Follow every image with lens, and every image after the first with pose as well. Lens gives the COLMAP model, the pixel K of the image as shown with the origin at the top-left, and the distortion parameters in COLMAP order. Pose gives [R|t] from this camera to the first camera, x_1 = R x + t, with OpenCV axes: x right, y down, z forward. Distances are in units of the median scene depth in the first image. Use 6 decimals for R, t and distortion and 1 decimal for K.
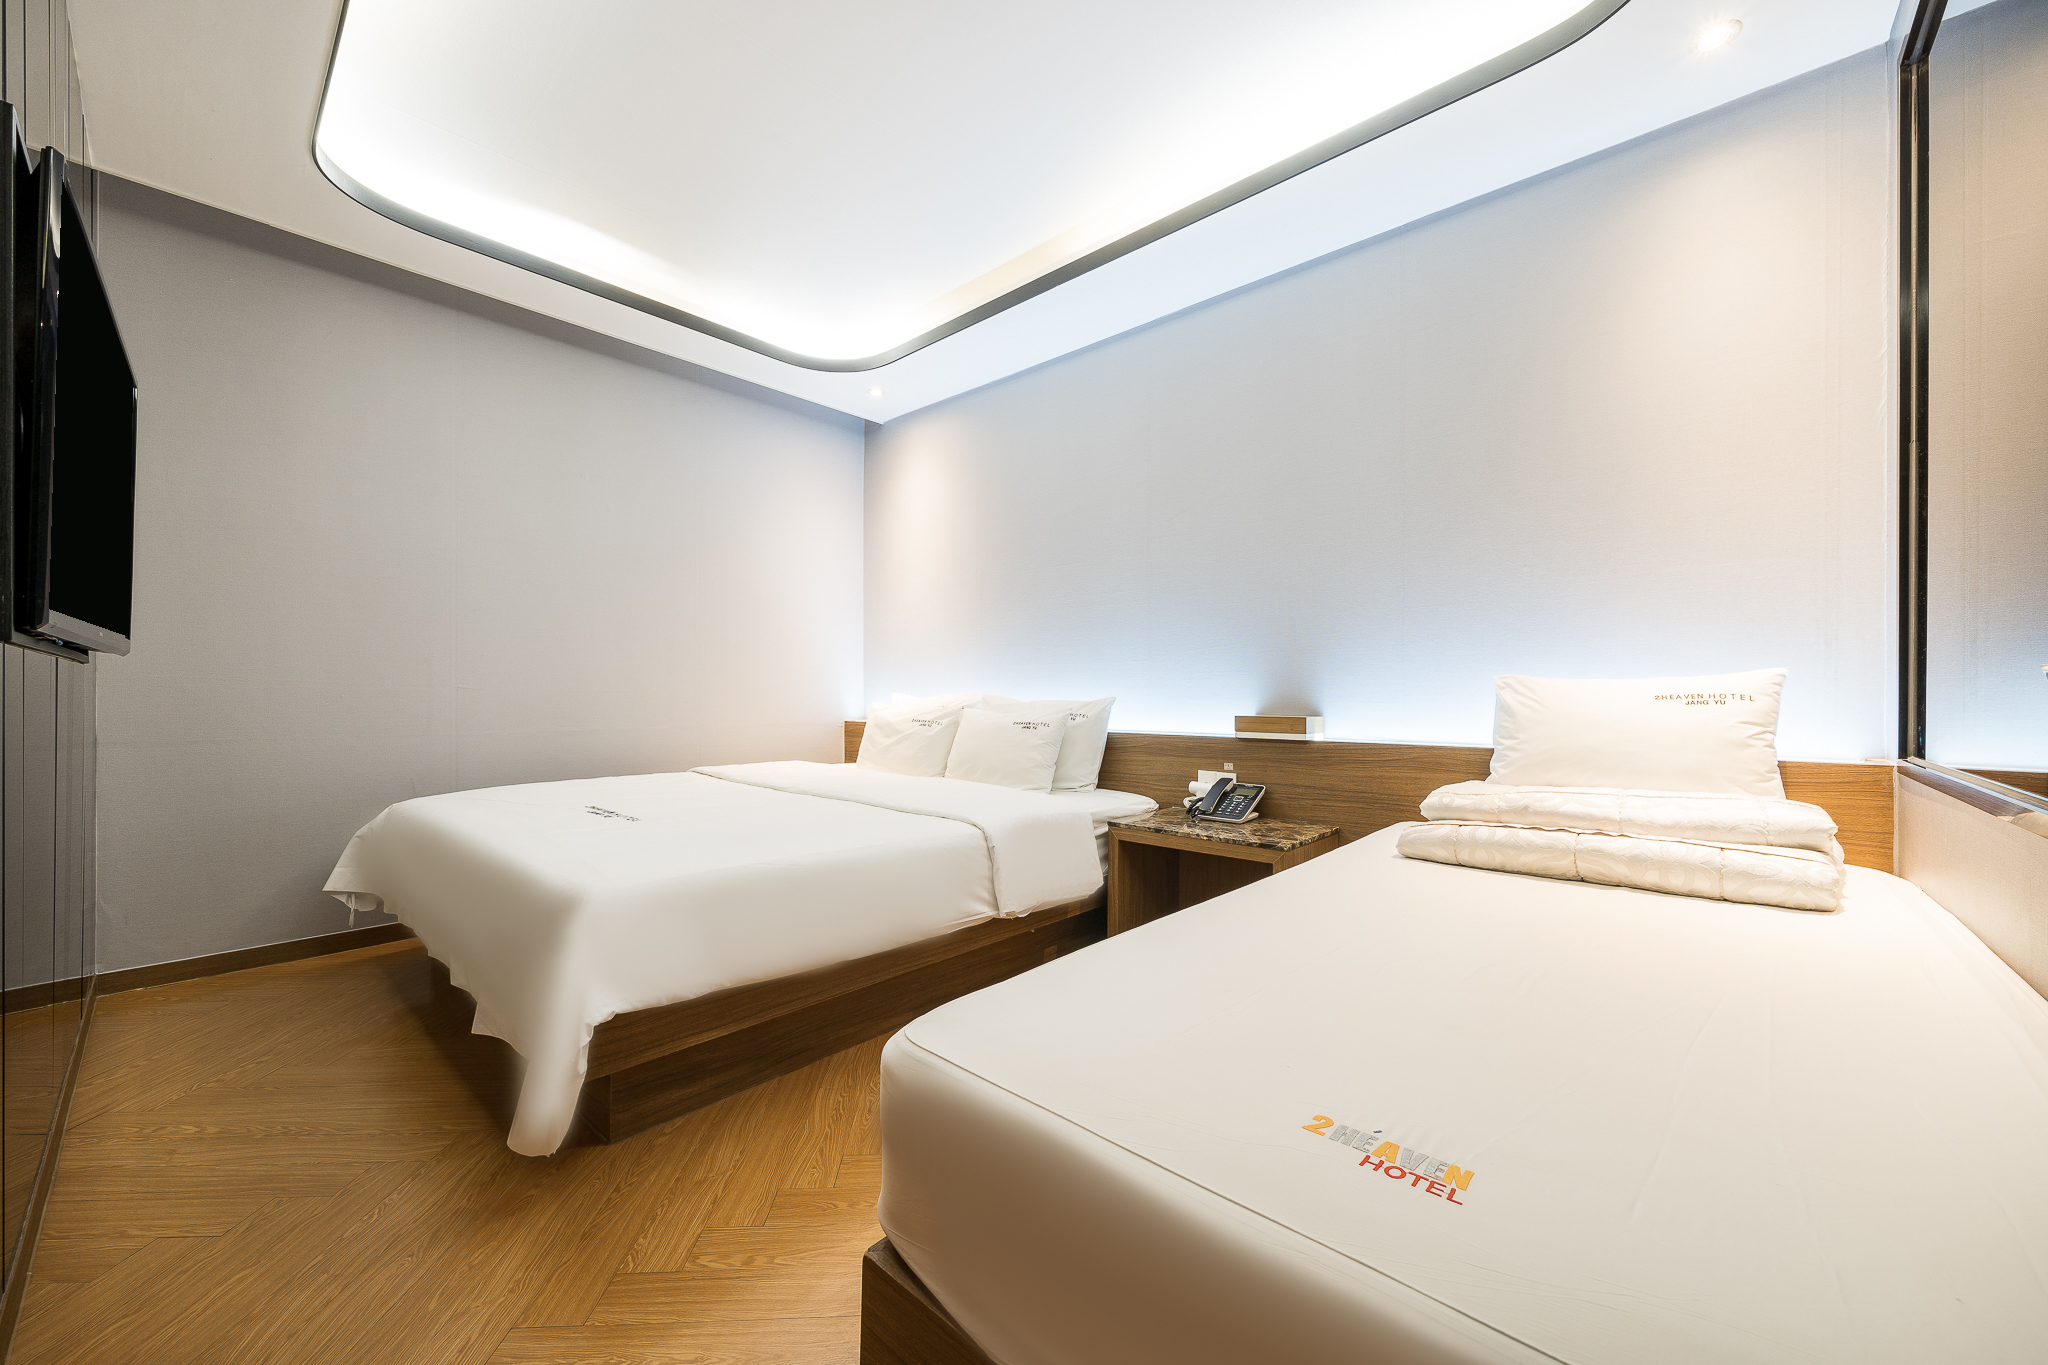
lens RADIAL K [[764.7, 0, 1038.0], [0, 764.7, 683.3], [0, 0, 1]] dist [0.000495, 0.000131]
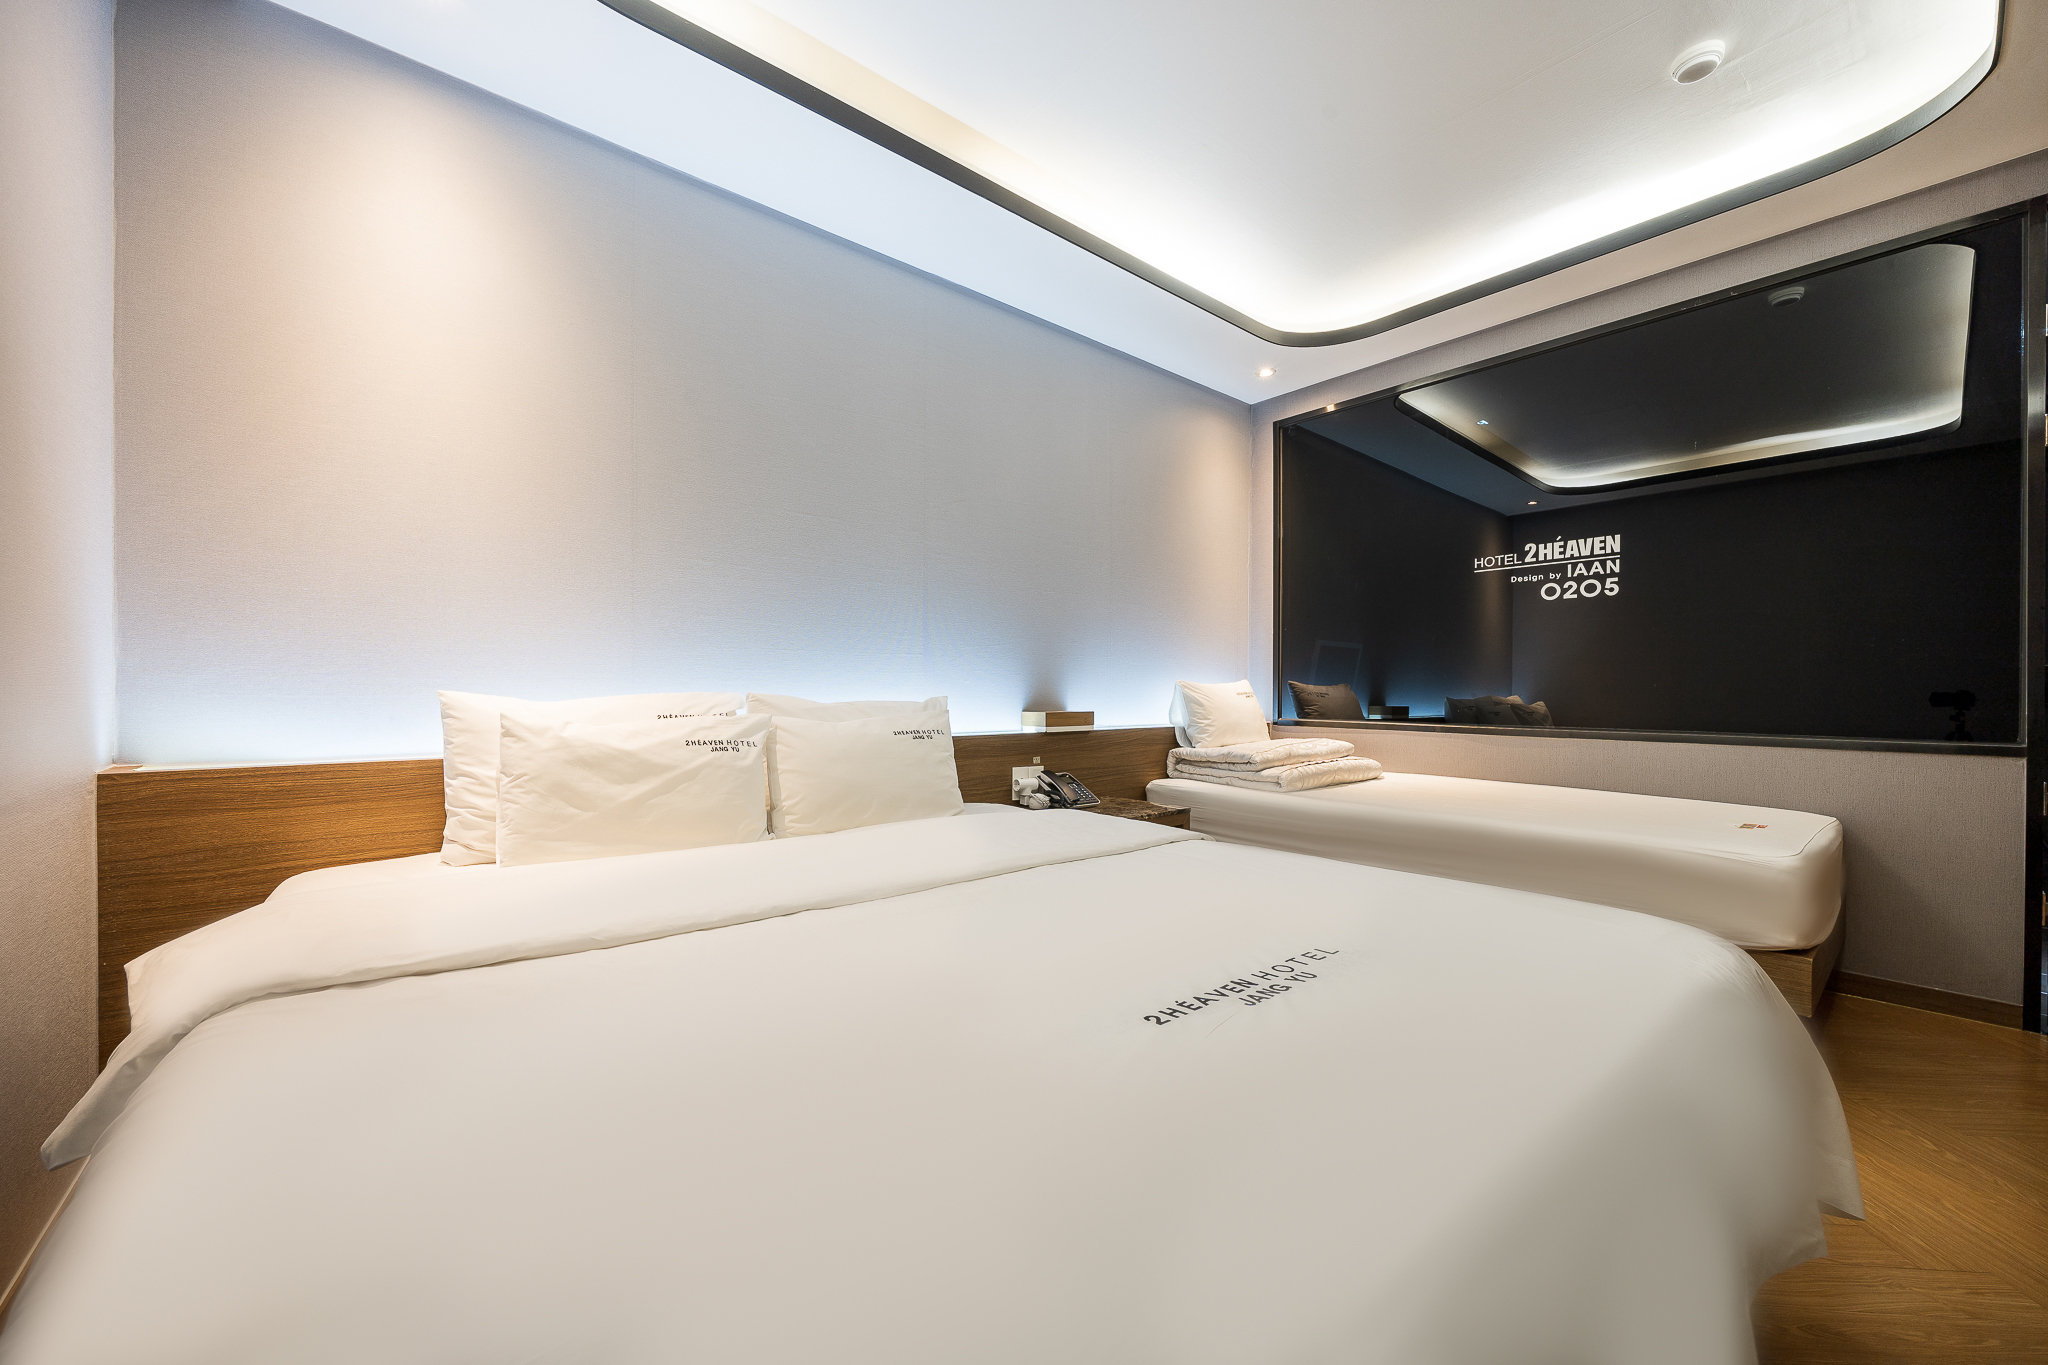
lens RADIAL K [[764.7, 0, 1036.5], [0, 764.7, 692.6], [0, 0, 1]] dist [0.000495, 0.000131]
pose [[0.146777, 0.000995, 0.989169, -0.748063], [-0.009677, 0.999953, 0.000430, 0.013784], [-0.989122, -0.009635, 0.146780, 0.802835]]
